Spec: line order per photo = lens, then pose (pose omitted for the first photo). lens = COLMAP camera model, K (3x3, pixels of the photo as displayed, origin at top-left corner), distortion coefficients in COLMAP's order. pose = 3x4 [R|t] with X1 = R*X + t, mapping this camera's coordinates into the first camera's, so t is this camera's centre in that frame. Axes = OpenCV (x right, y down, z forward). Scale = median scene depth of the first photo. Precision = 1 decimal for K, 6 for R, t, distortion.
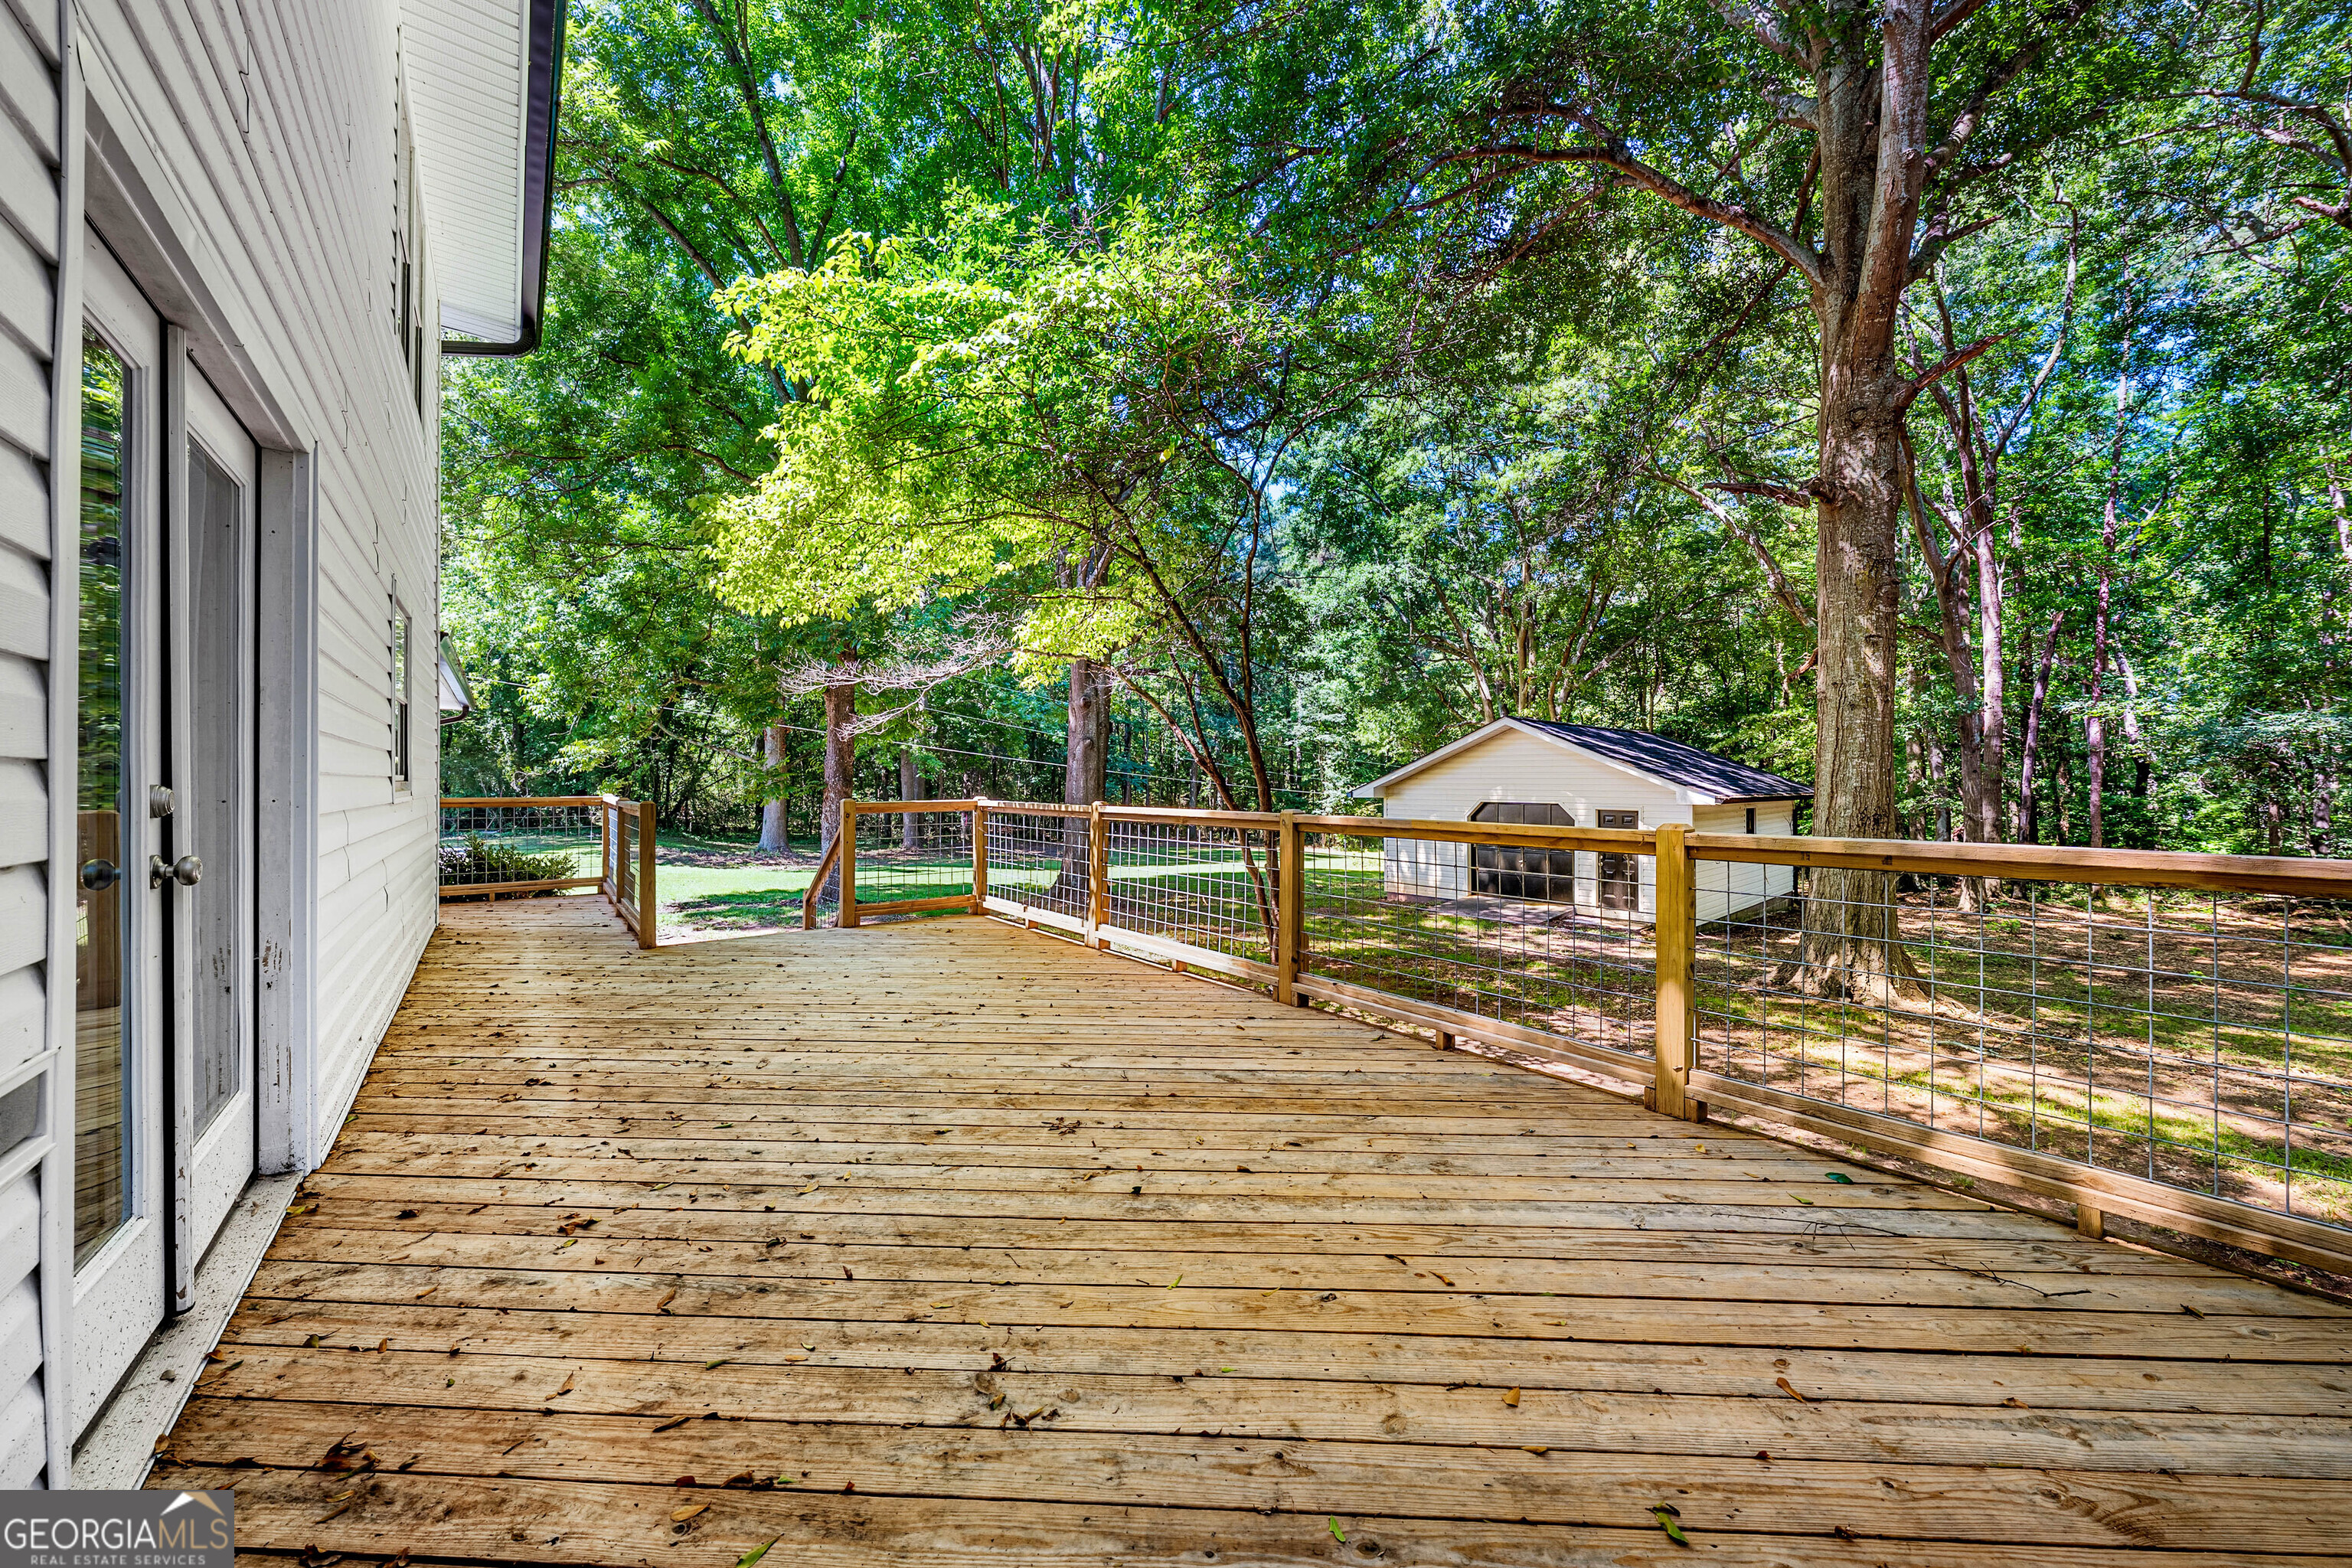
lens RADIAL K [[850.1, 0, 1176.0], [0, 850.1, 784.0], [0, 0, 1]] dist [-0.001488, -0.000120]
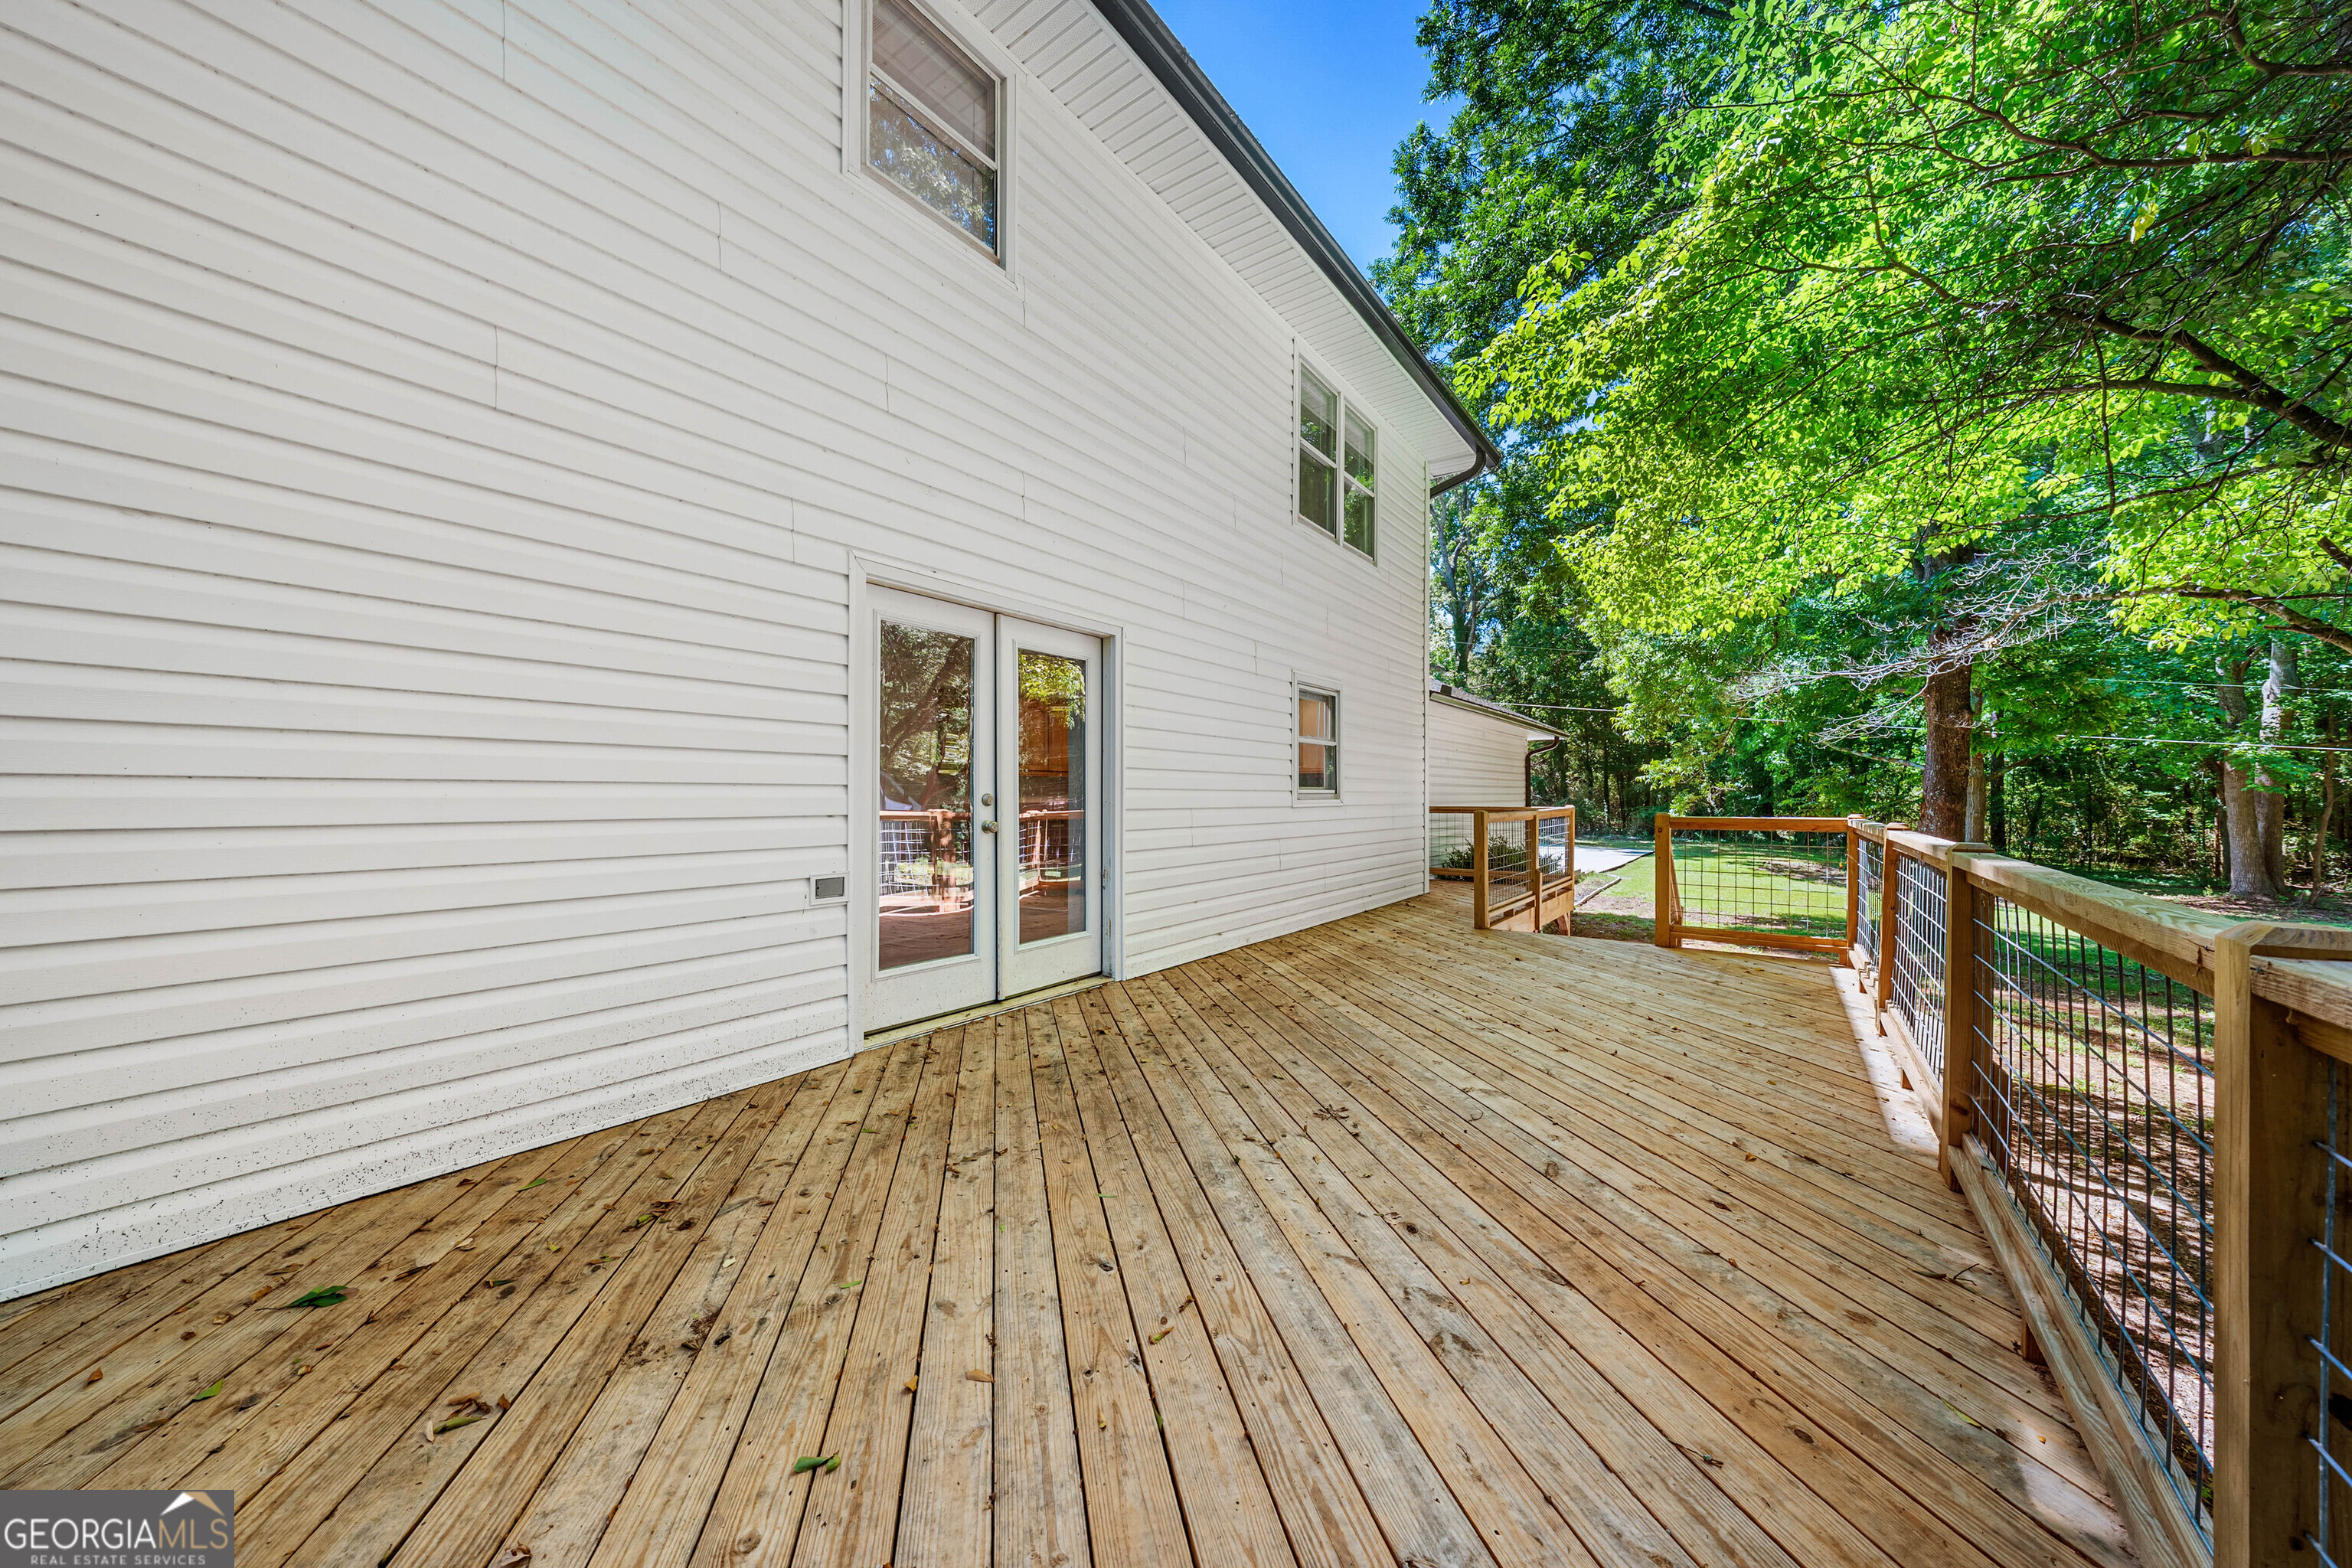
lens RADIAL K [[802.1, 0, 1176.0], [0, 802.1, 784.0], [0, 0, 1]] dist [0.000800, 0.000023]
pose [[0.265979, -0.008600, -0.963940, 0.791583], [-0.006824, 0.999918, -0.010804, -0.000382], [0.963955, 0.009452, 0.265899, 0.534875]]
